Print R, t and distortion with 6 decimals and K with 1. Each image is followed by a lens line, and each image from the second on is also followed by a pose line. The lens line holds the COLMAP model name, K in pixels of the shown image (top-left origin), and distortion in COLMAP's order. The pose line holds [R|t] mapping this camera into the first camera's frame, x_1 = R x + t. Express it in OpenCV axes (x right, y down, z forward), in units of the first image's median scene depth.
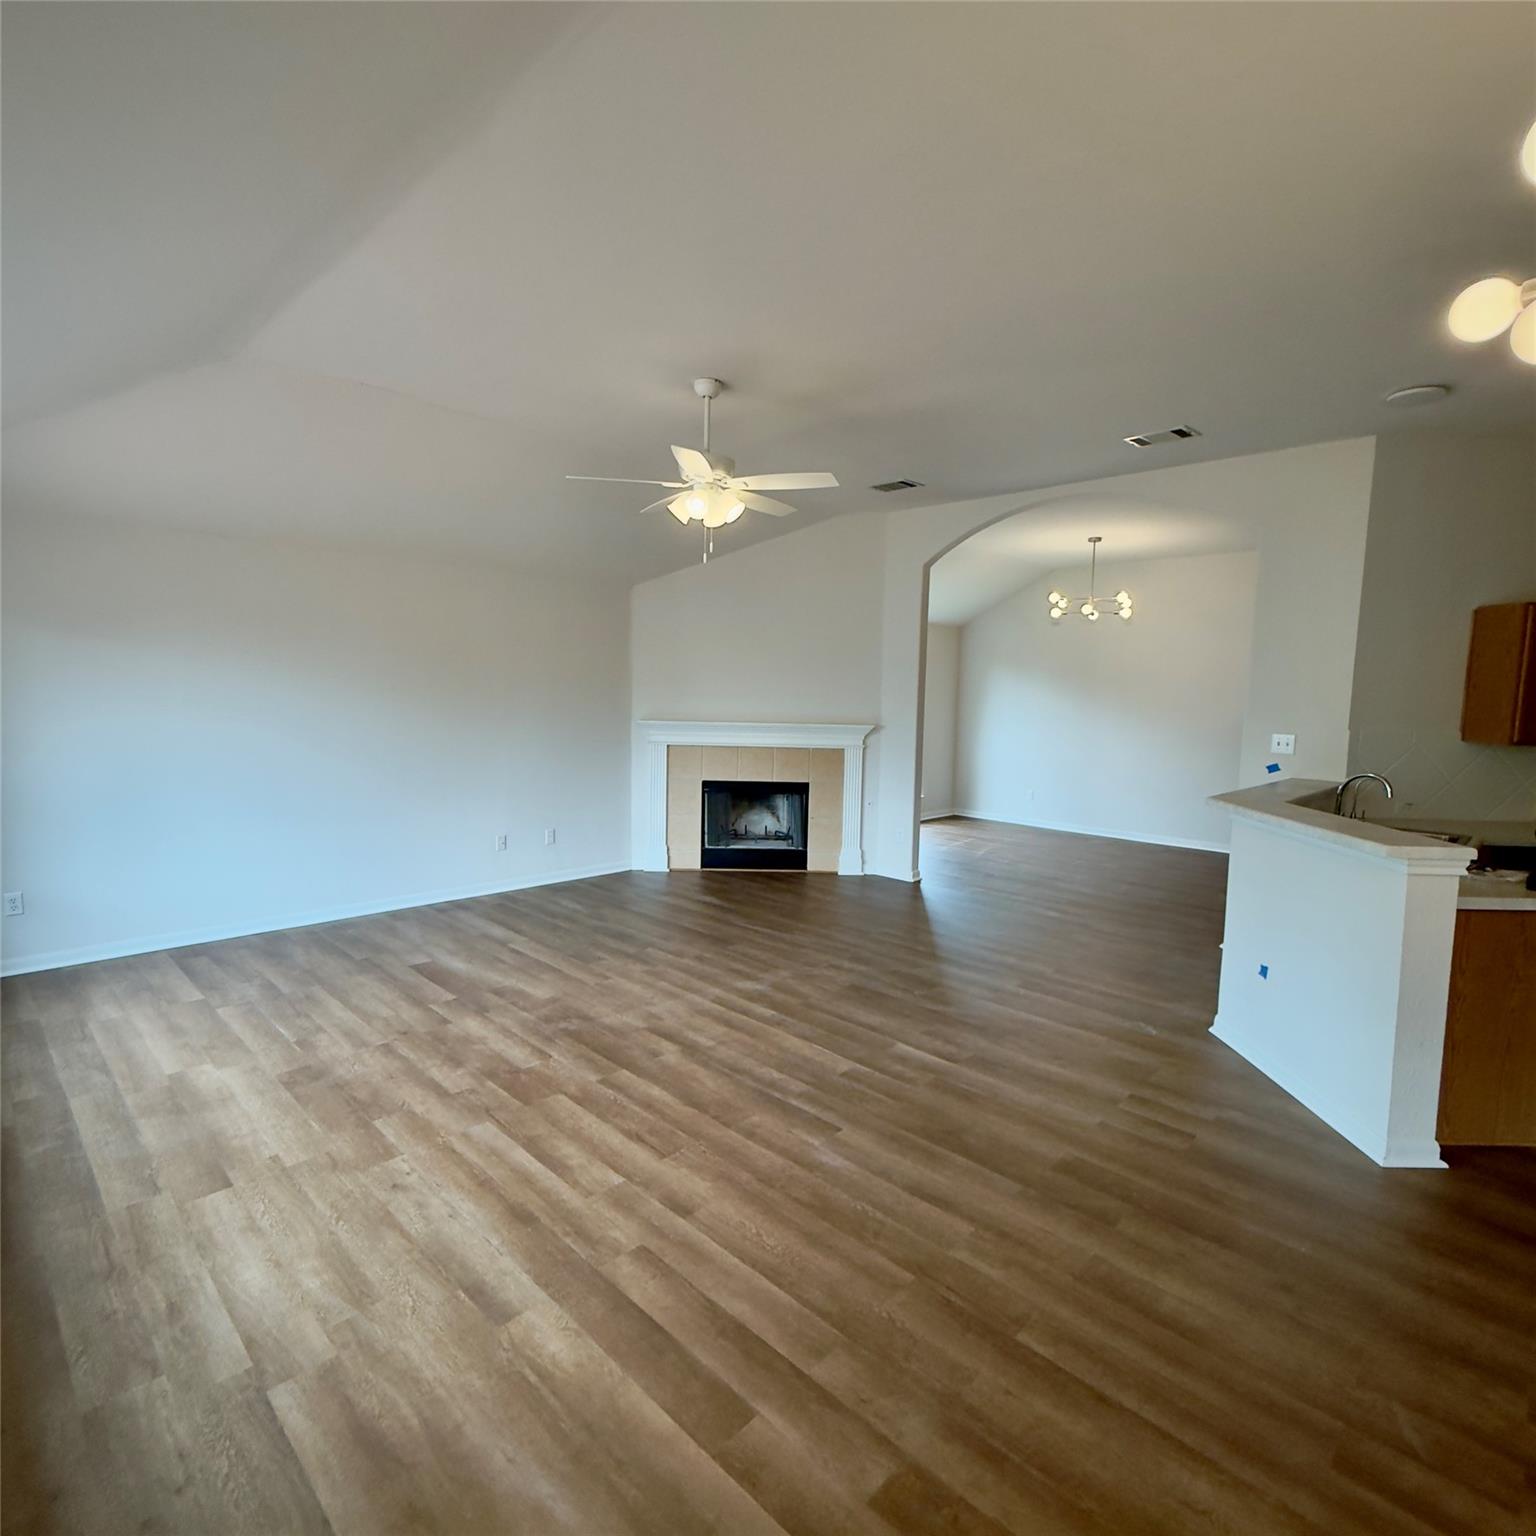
lens RADIAL K [[824.4, 0, 766.8], [0, 824.4, 769.6], [0, 0, 1]] dist [-0.000499, 0.000720]
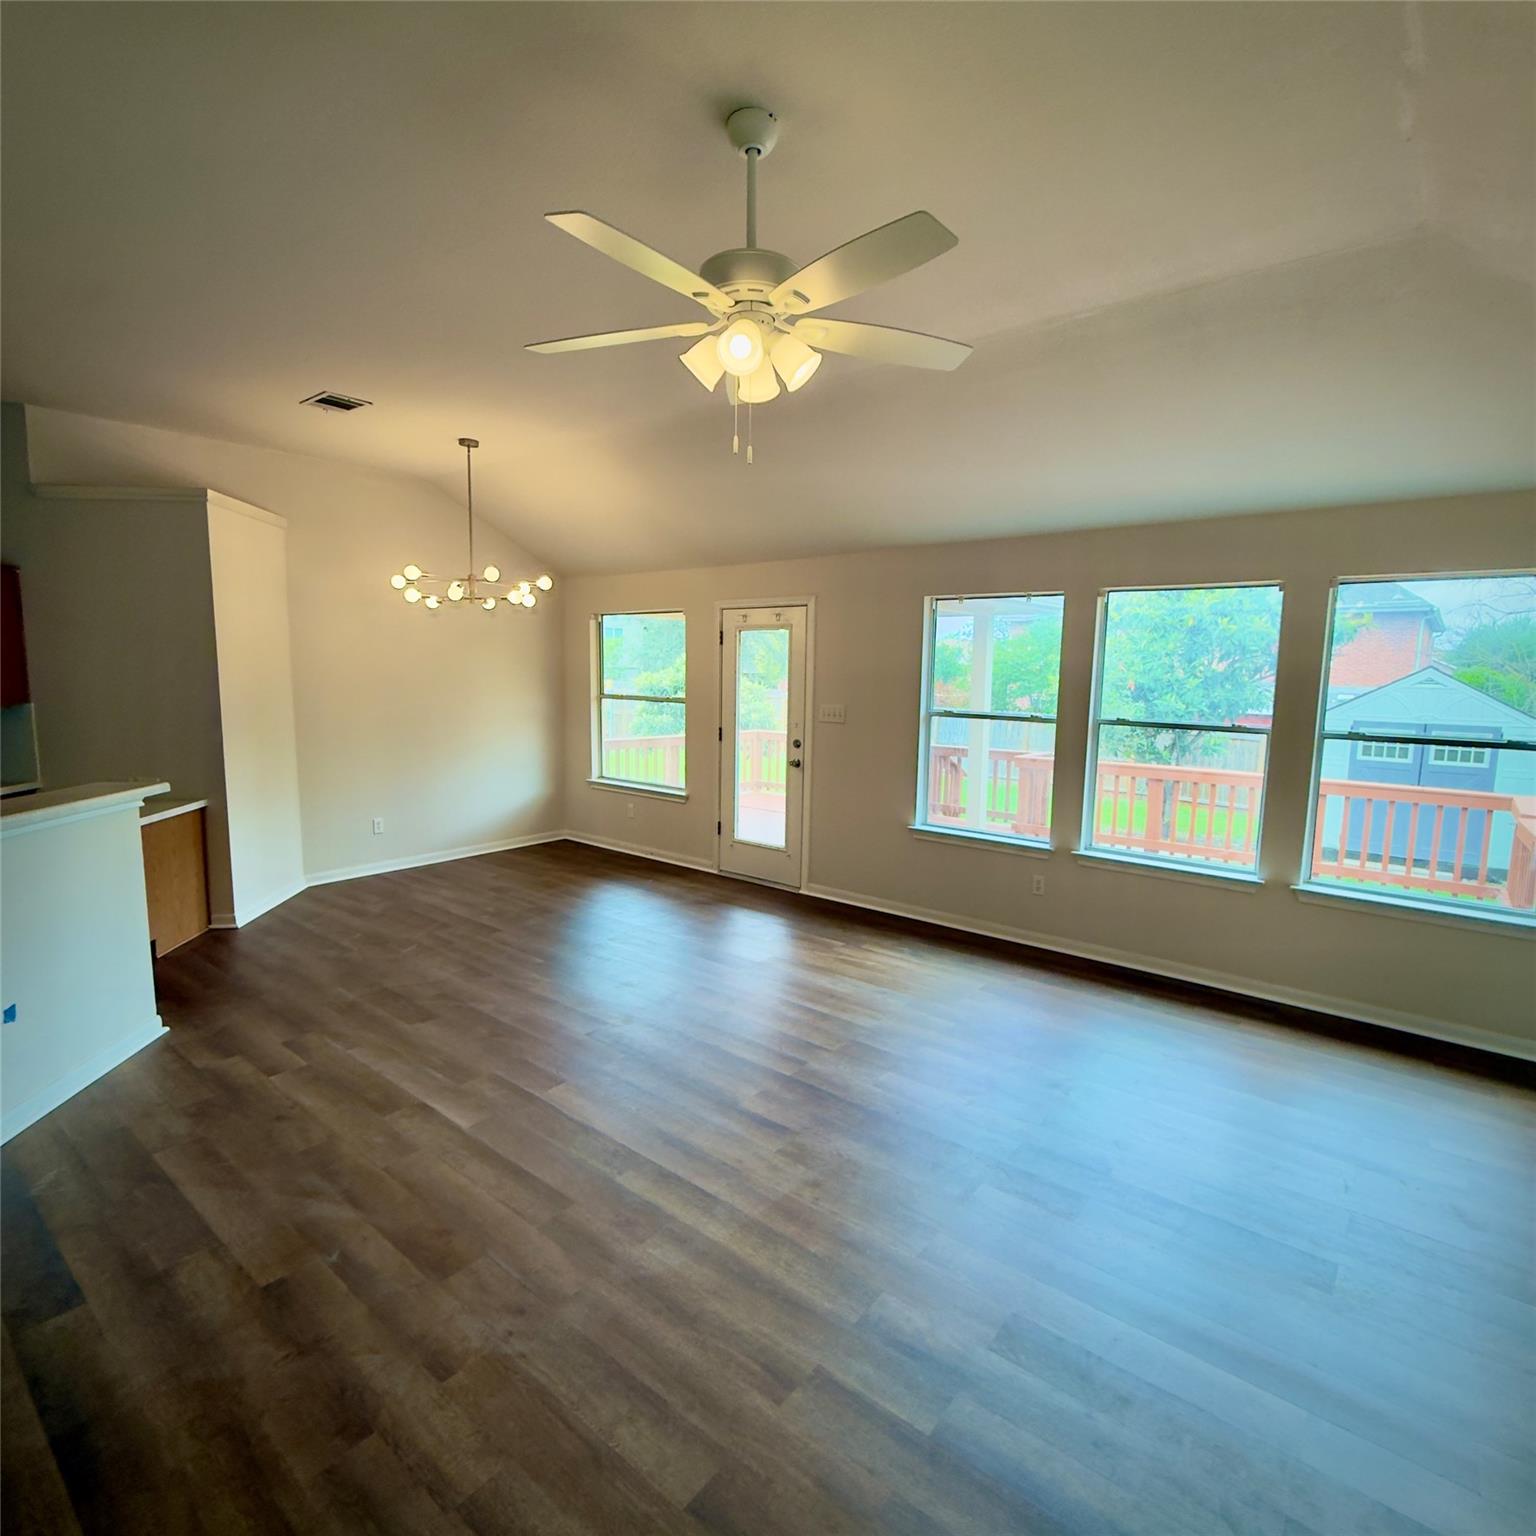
lens RADIAL K [[824.4, 0, 768.8], [0, 824.4, 762.3], [0, 0, 1]] dist [-0.000499, 0.000720]
pose [[-0.995012, -0.019143, -0.097902, -0.043726], [-0.039437, 0.976952, 0.209785, -0.185268], [0.091629, 0.212599, -0.972834, 1.731230]]
